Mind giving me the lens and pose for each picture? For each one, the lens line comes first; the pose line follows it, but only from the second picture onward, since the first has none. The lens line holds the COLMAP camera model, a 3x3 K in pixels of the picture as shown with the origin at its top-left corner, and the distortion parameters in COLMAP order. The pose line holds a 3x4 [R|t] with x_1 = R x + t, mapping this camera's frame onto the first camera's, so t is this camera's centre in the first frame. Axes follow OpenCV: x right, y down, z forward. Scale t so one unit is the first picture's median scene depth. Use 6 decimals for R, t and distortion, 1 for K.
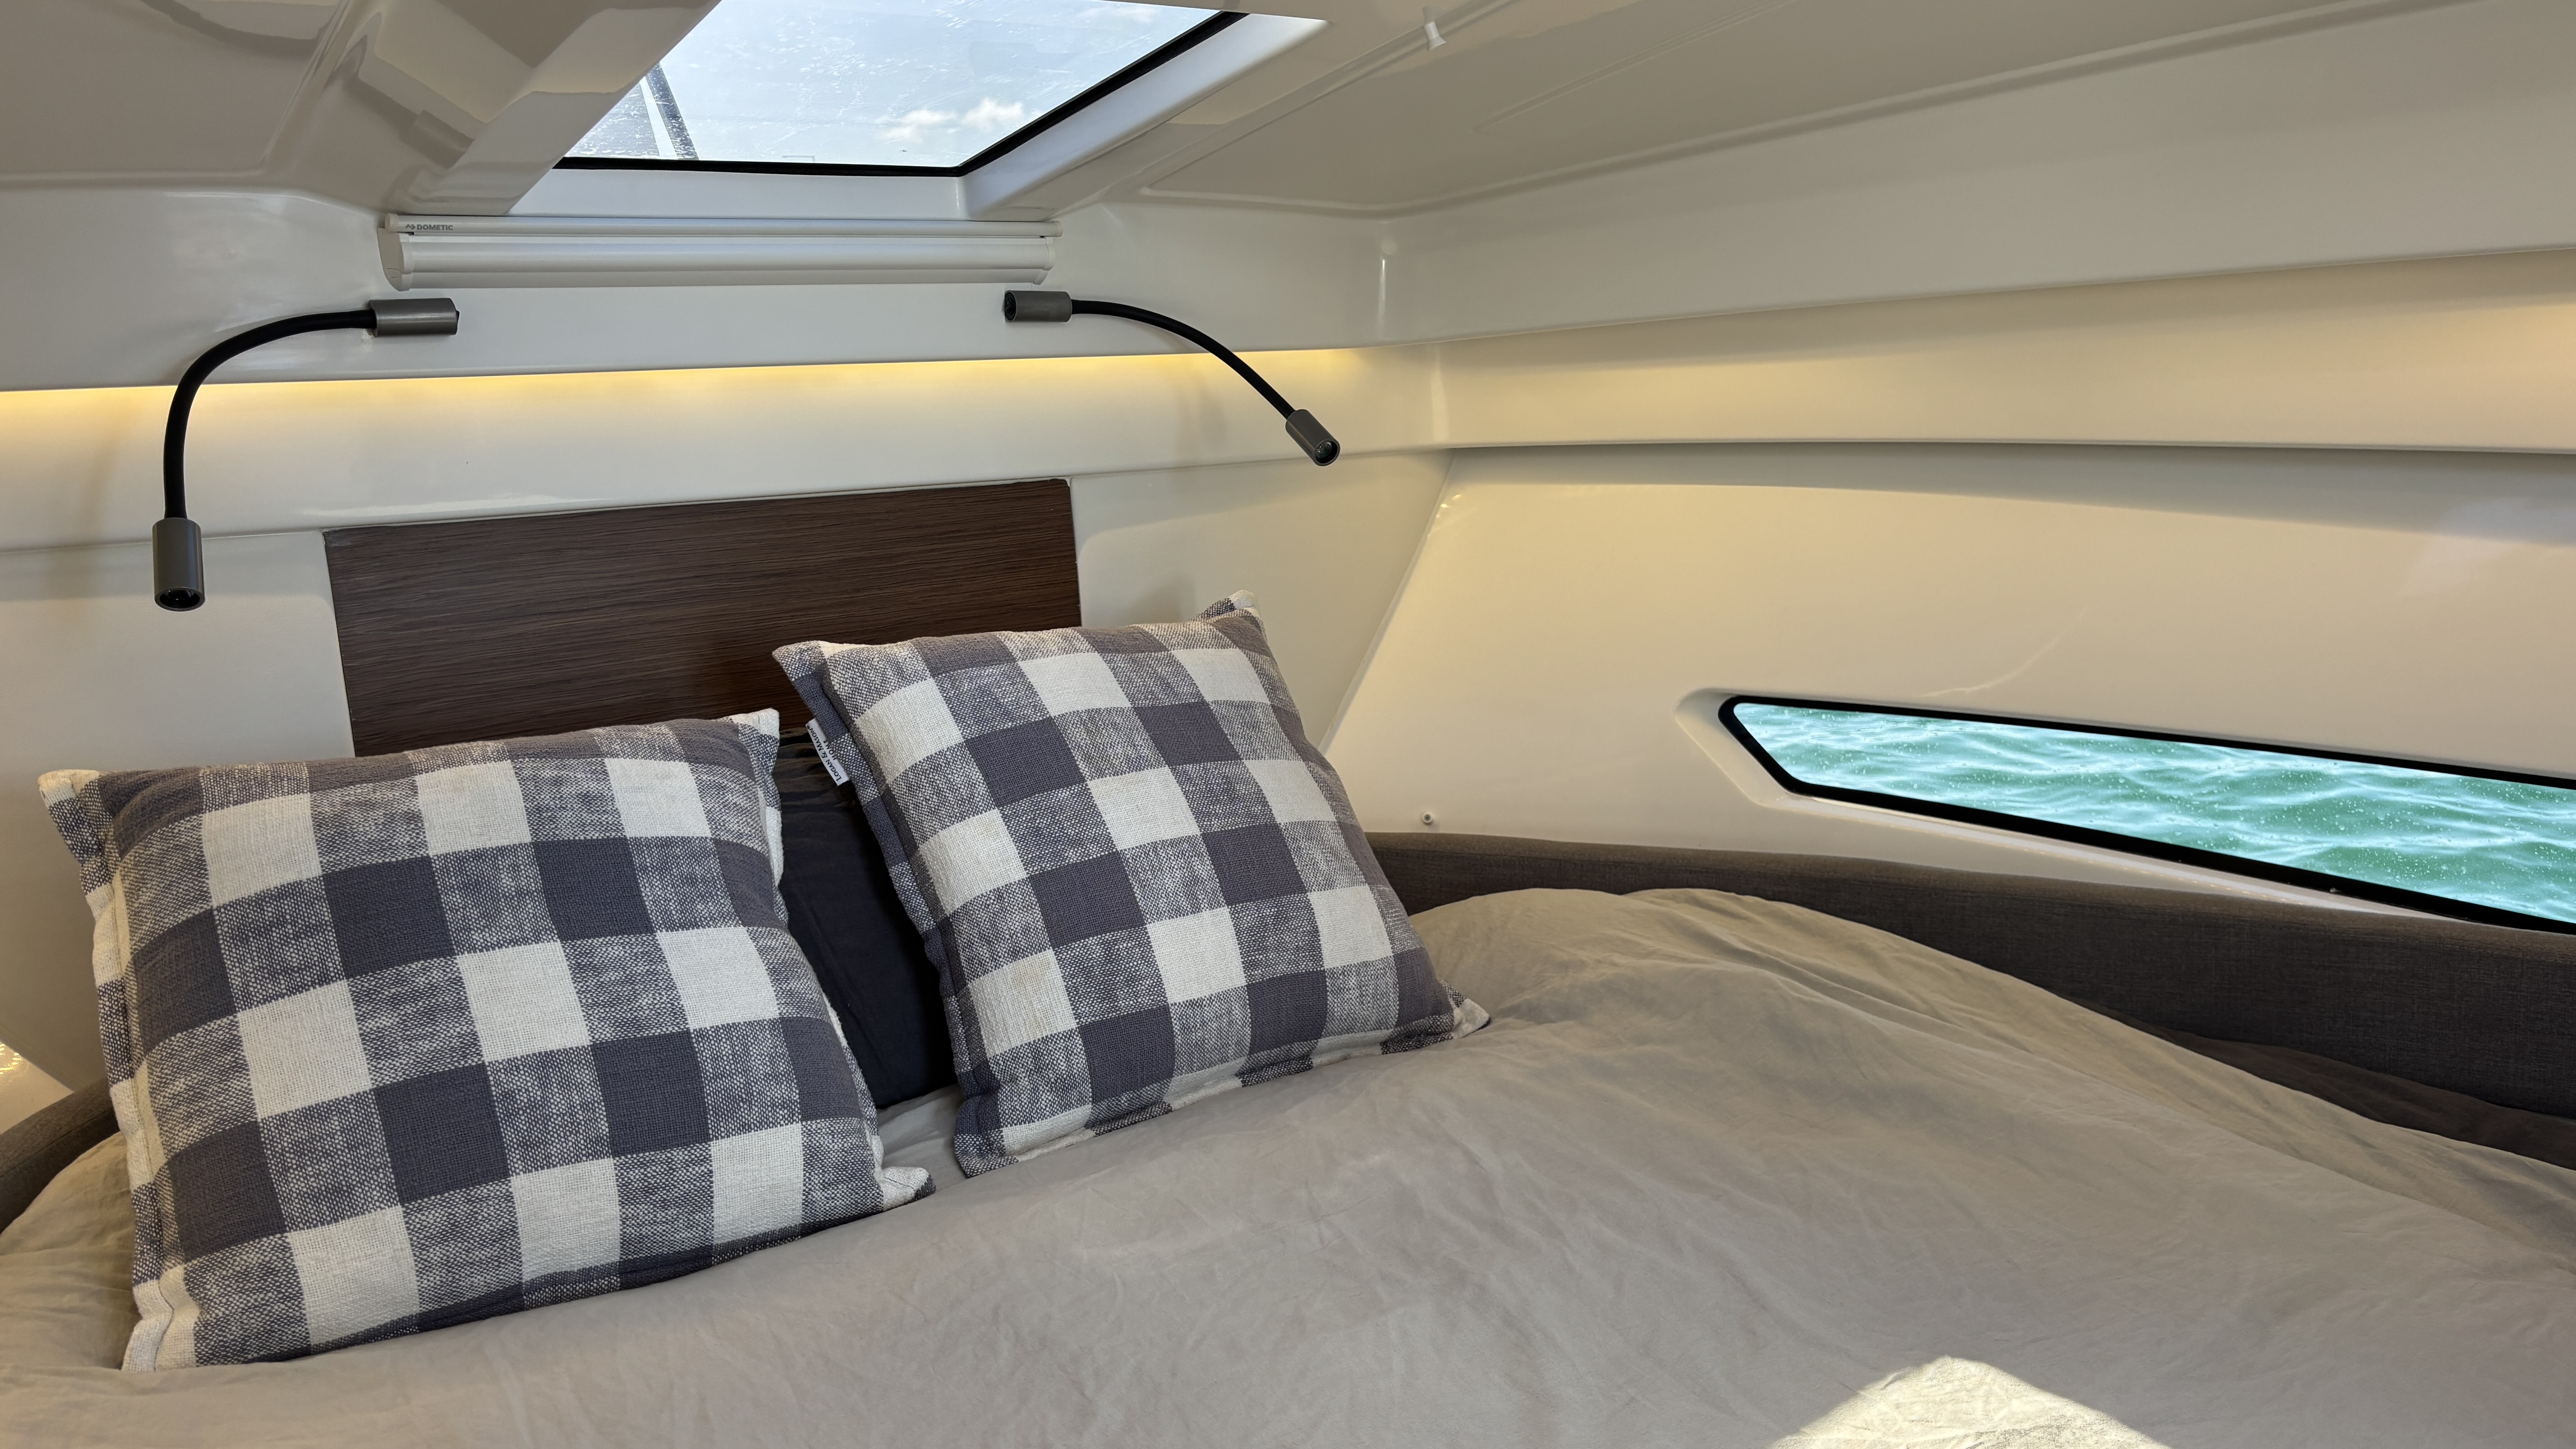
lens RADIAL K [[2007.5, 0, 1299.8], [0, 2007.5, 722.5], [0, 0, 1]] dist [-0.000113, -0.003489]
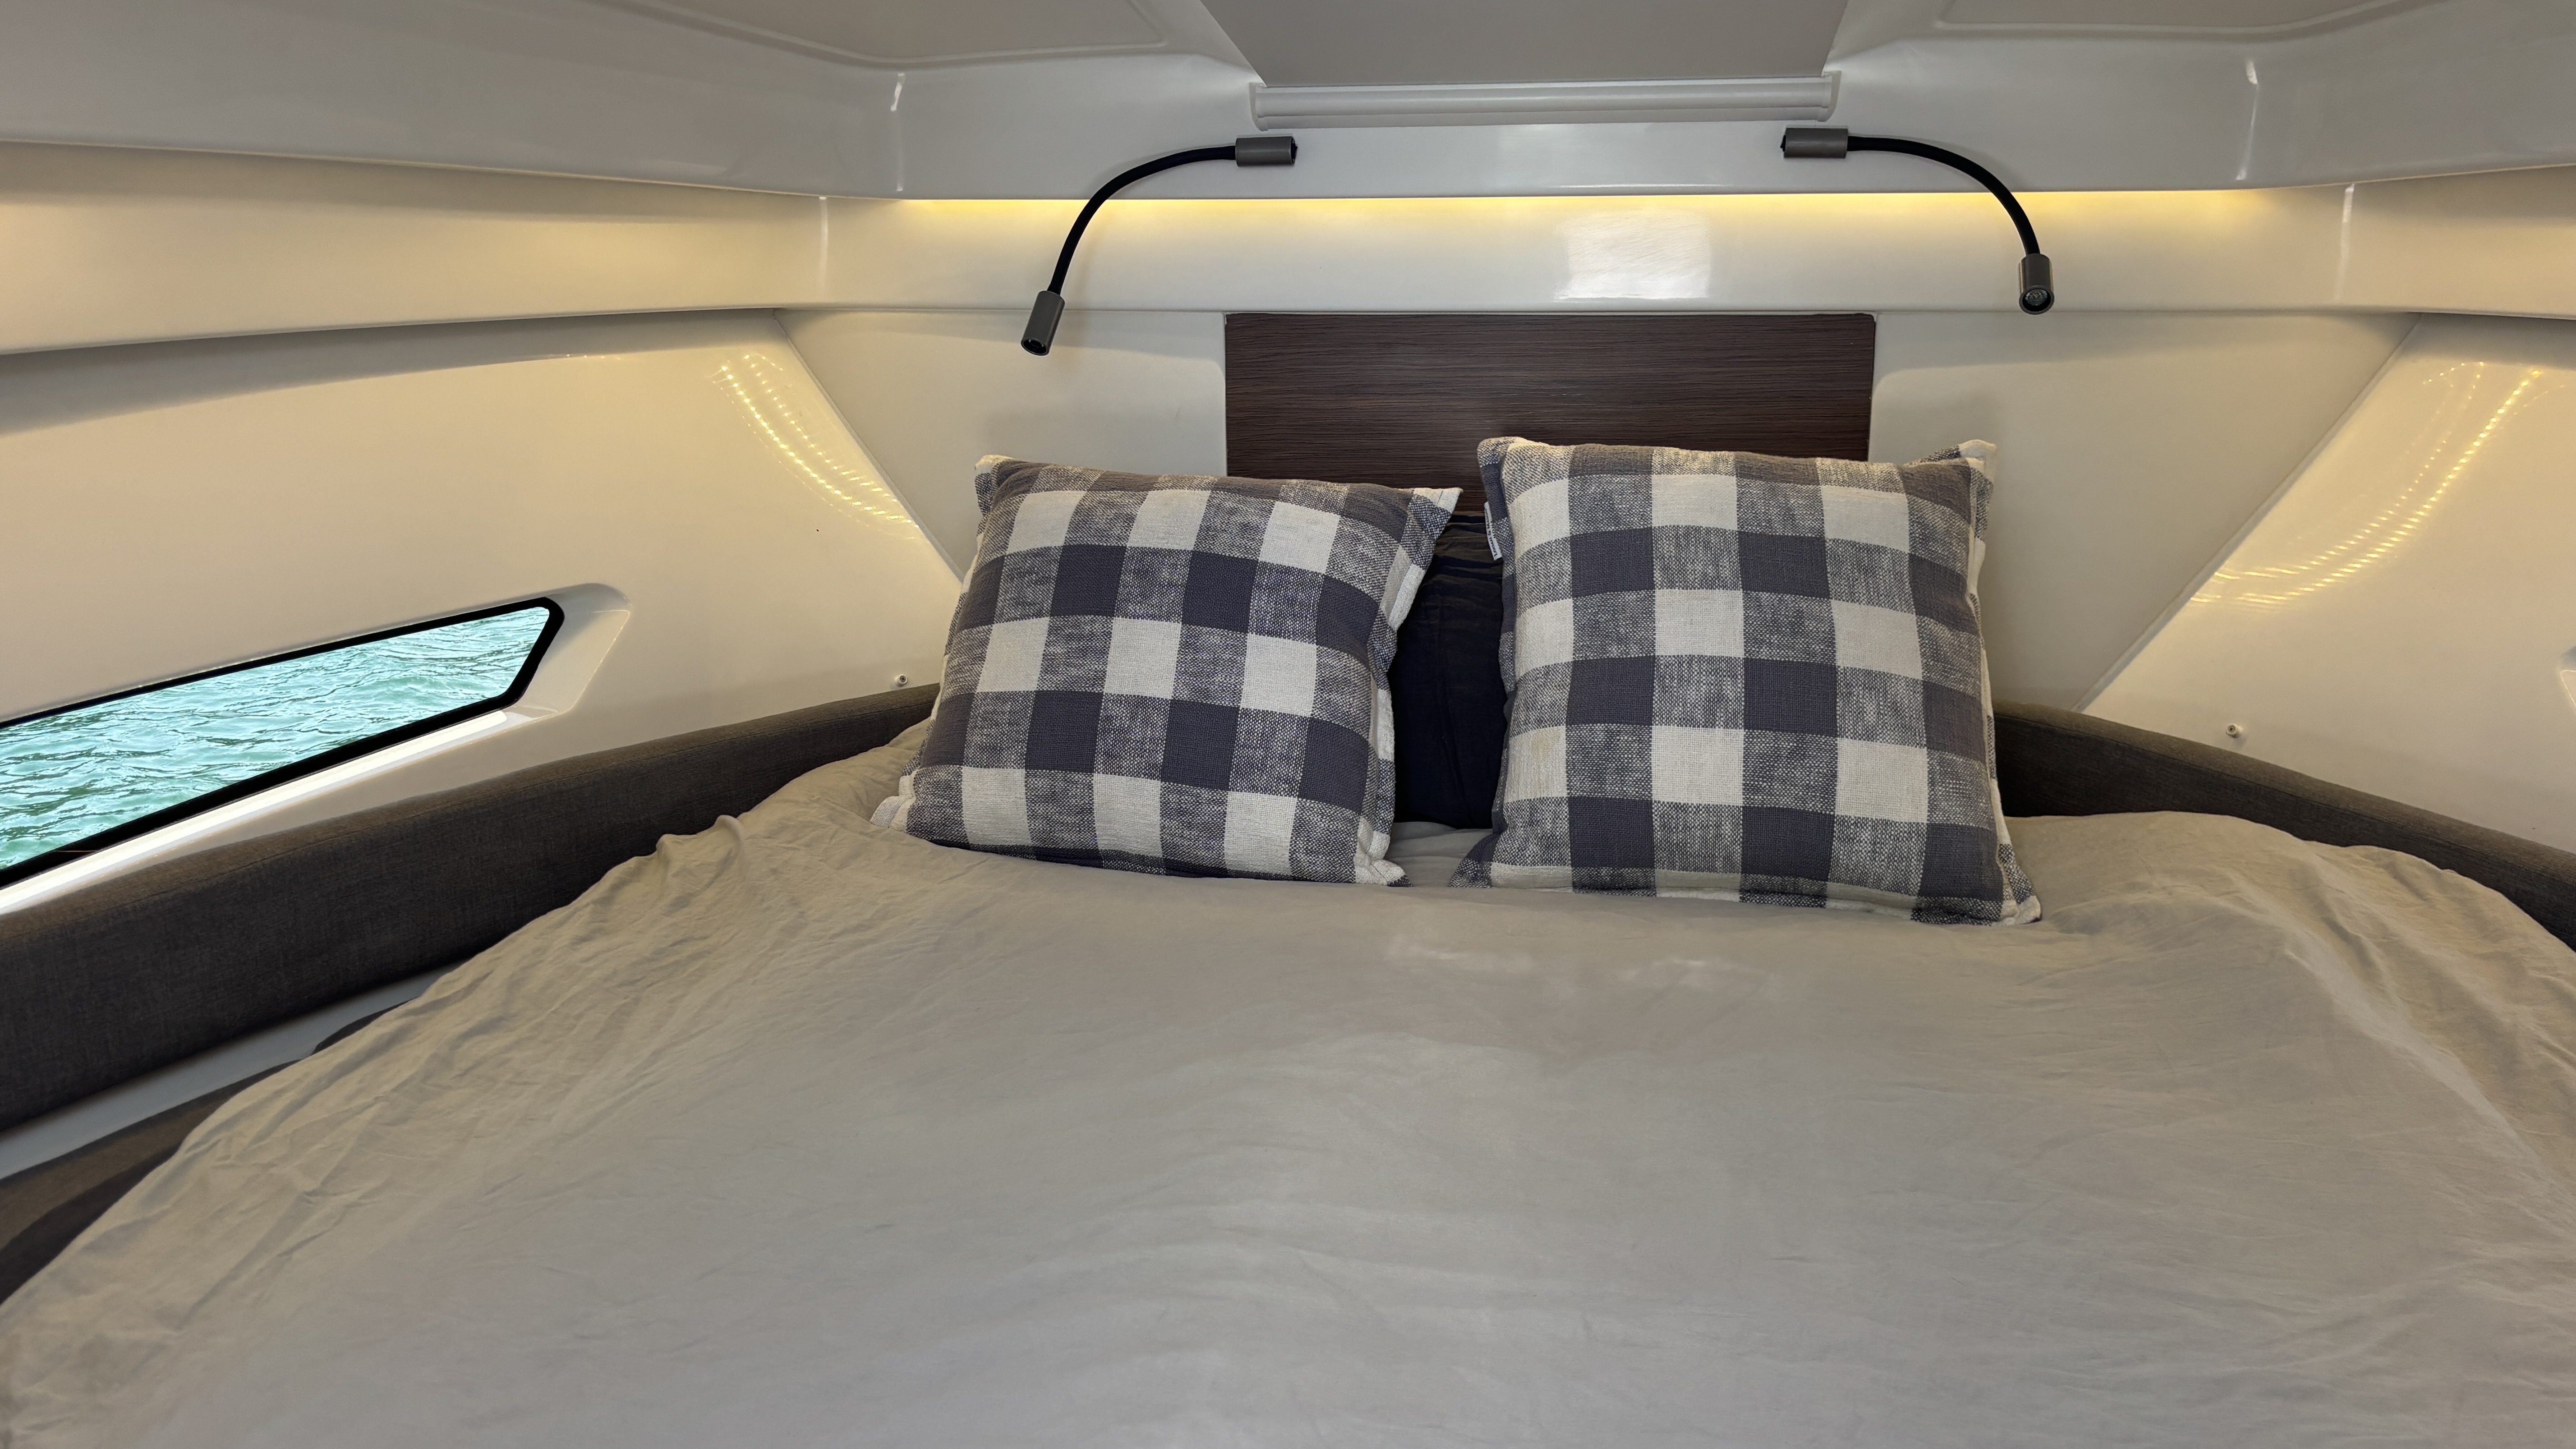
lens RADIAL K [[2025.2, 0, 1286.3], [0, 2025.2, 694.1], [0, 0, 1]] dist [0.204054, -0.552025]
pose [[0.663123, 0.204266, -0.720100, 0.615650], [-0.152060, 0.978745, 0.137605, -0.040610], [0.732902, 0.018249, 0.680089, 0.100124]]
